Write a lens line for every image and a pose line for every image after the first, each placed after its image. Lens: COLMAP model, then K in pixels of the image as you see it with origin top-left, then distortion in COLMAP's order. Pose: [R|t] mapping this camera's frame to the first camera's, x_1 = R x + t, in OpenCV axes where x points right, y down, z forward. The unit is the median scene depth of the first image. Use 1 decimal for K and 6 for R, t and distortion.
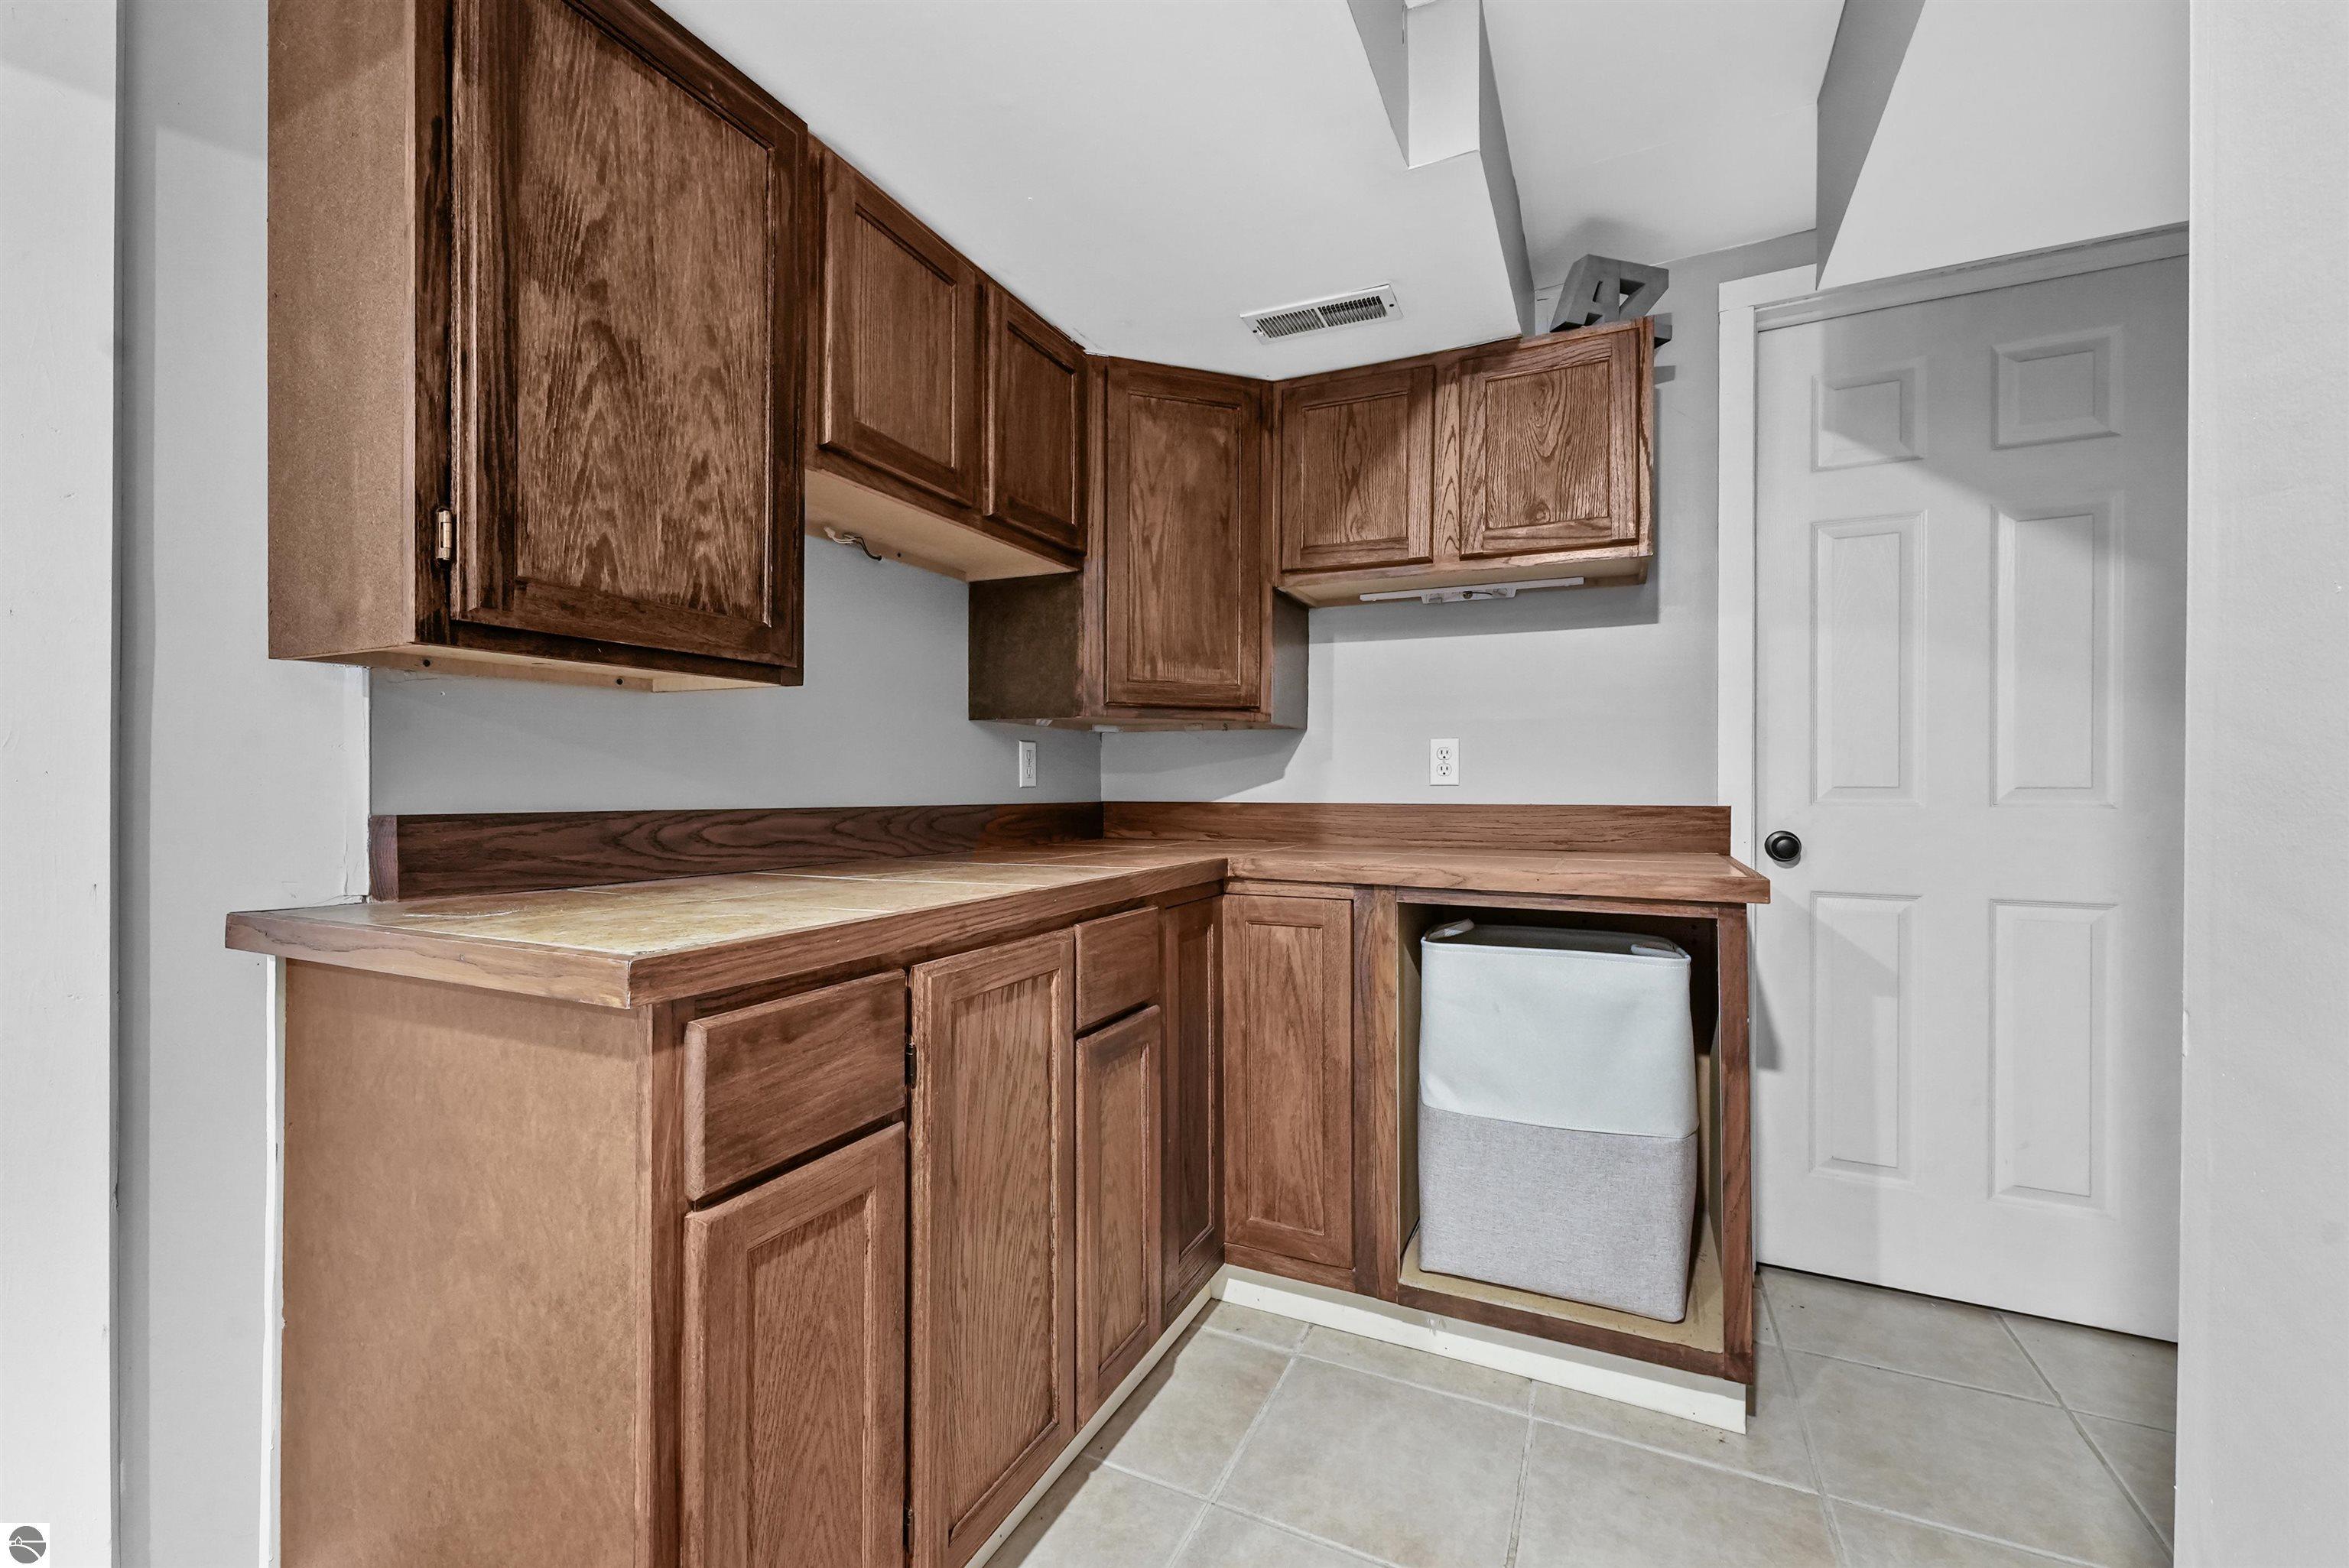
lens RADIAL K [[946.8, 0, 1175.2], [0, 946.8, 784.8], [0, 0, 1]] dist [-0.002148, 0.001688]
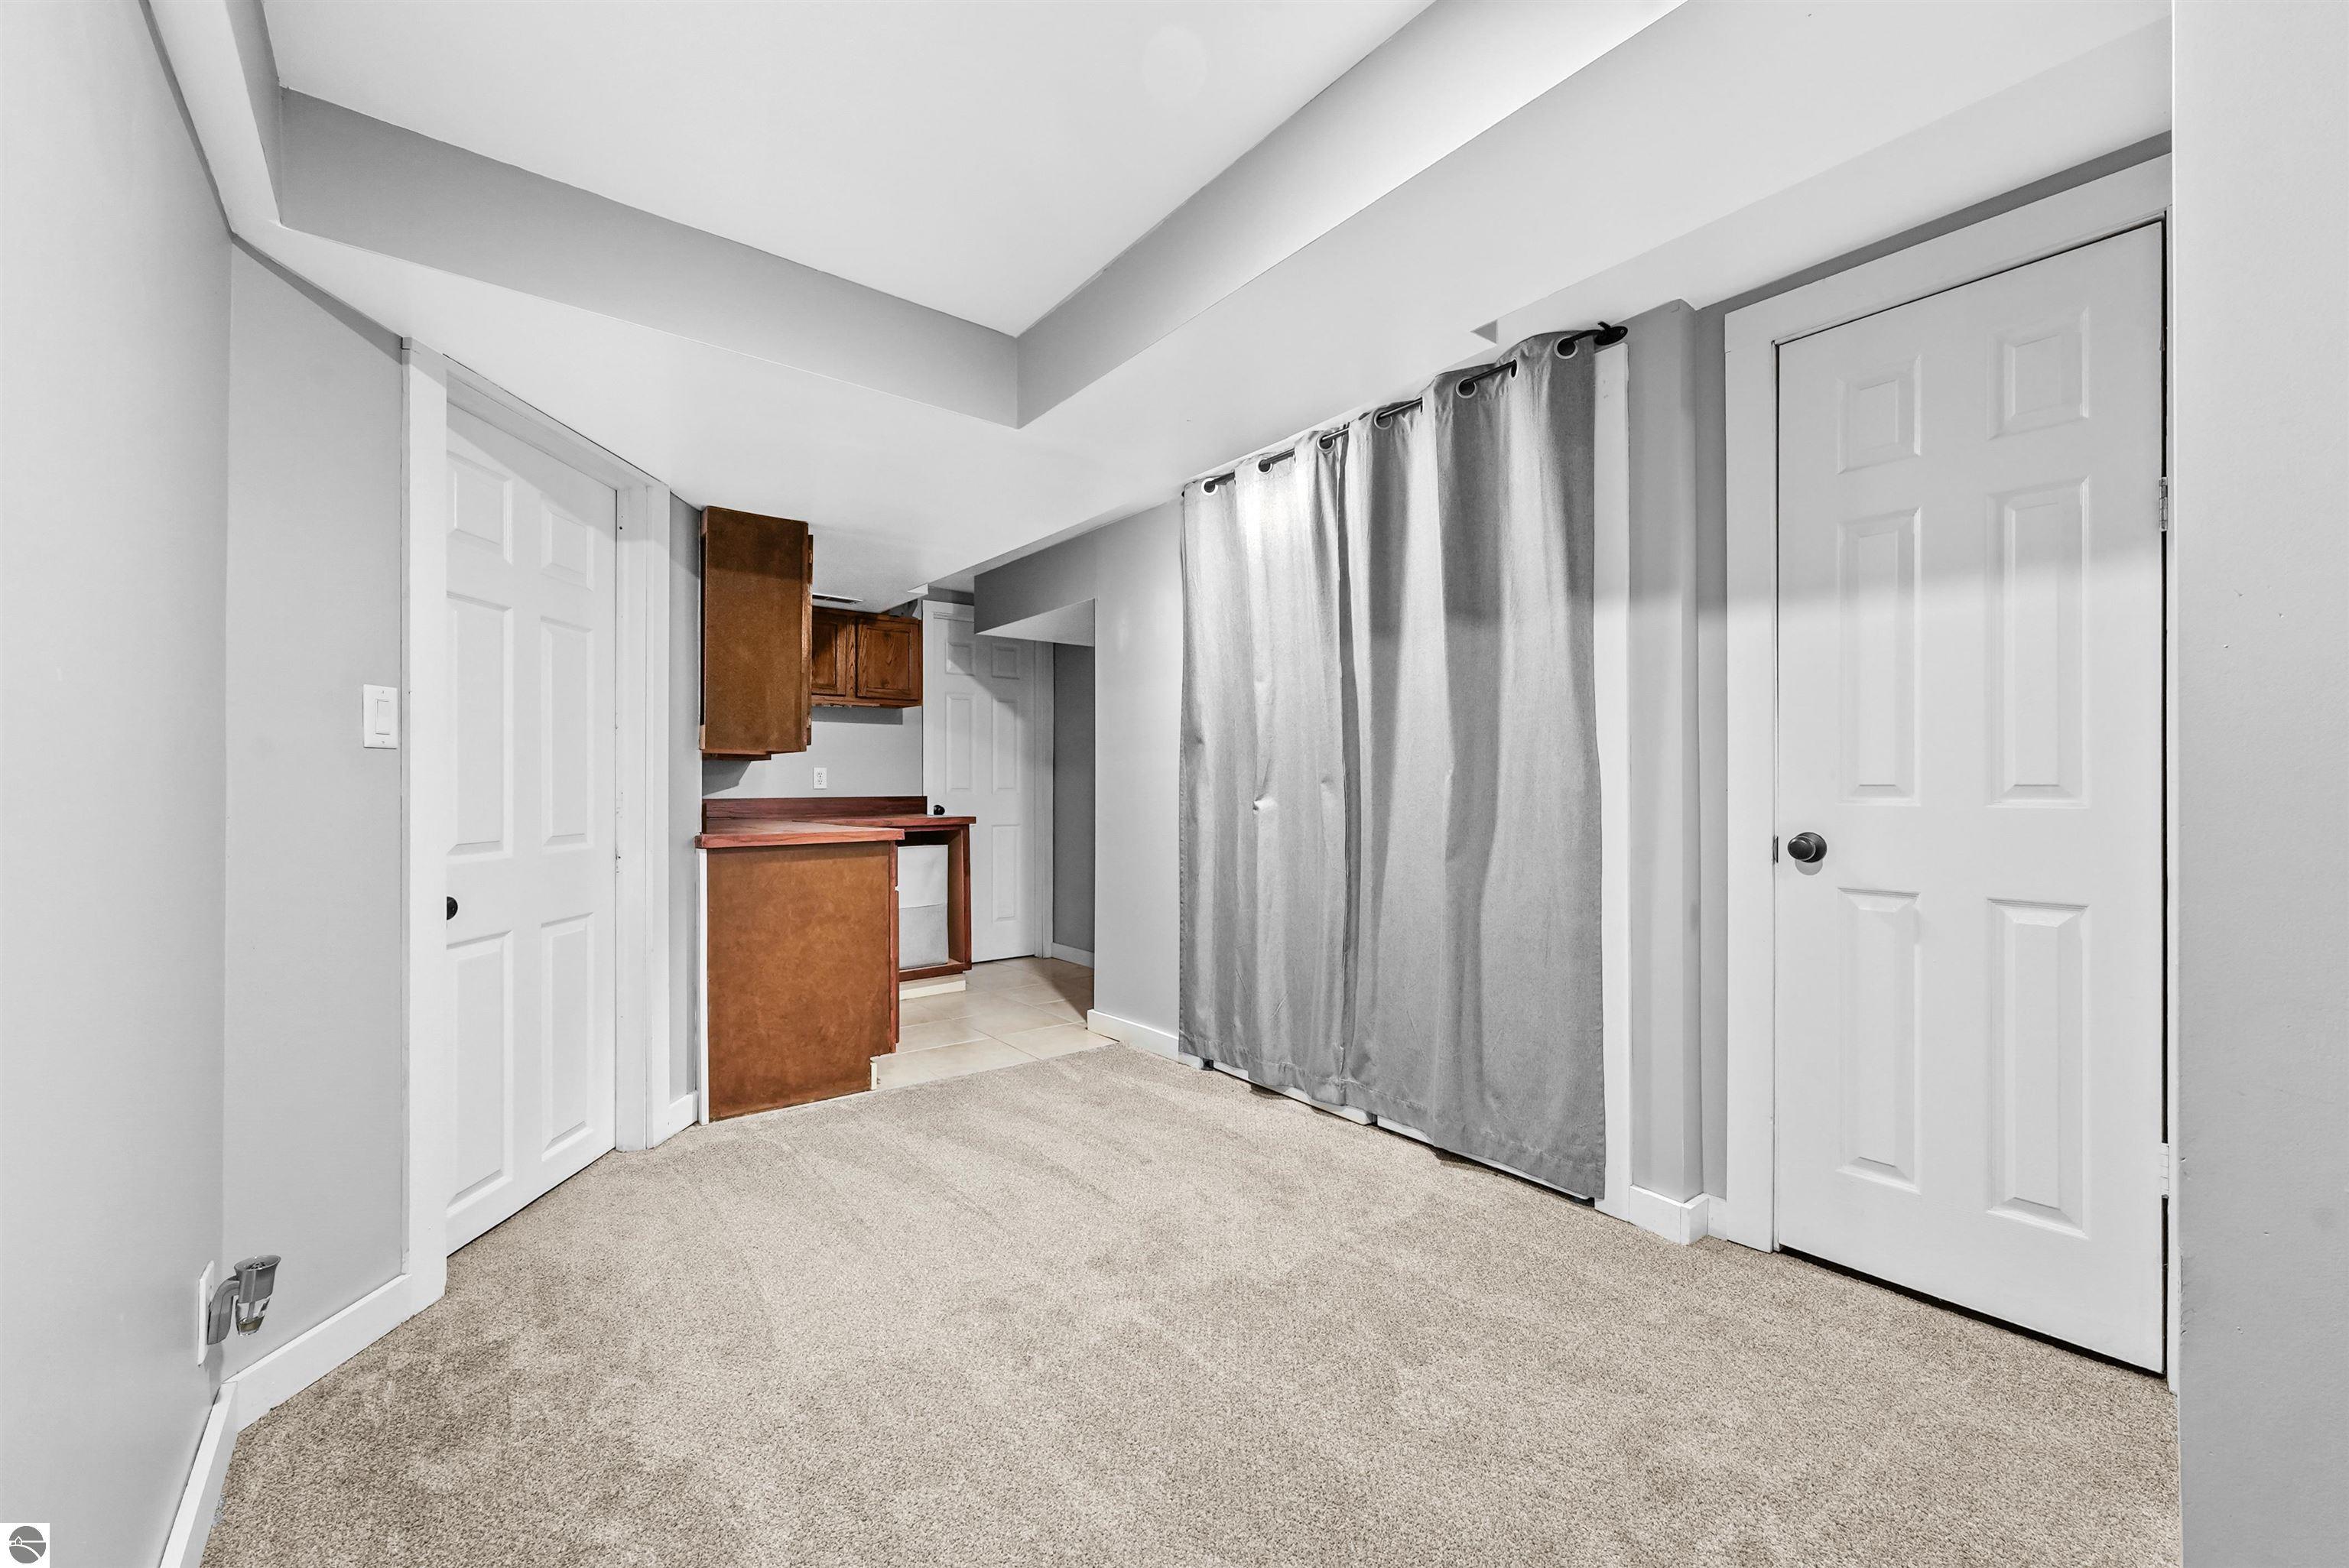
lens RADIAL K [[946.8, 0, 1173.0], [0, 946.8, 783.3], [0, 0, 1]] dist [-0.002148, 0.001688]
pose [[0.434978, -0.002579, 0.900437, -1.576492], [0.007816, 0.999969, -0.000911, -0.004378], [-0.900407, 0.007434, 0.434985, -0.821395]]
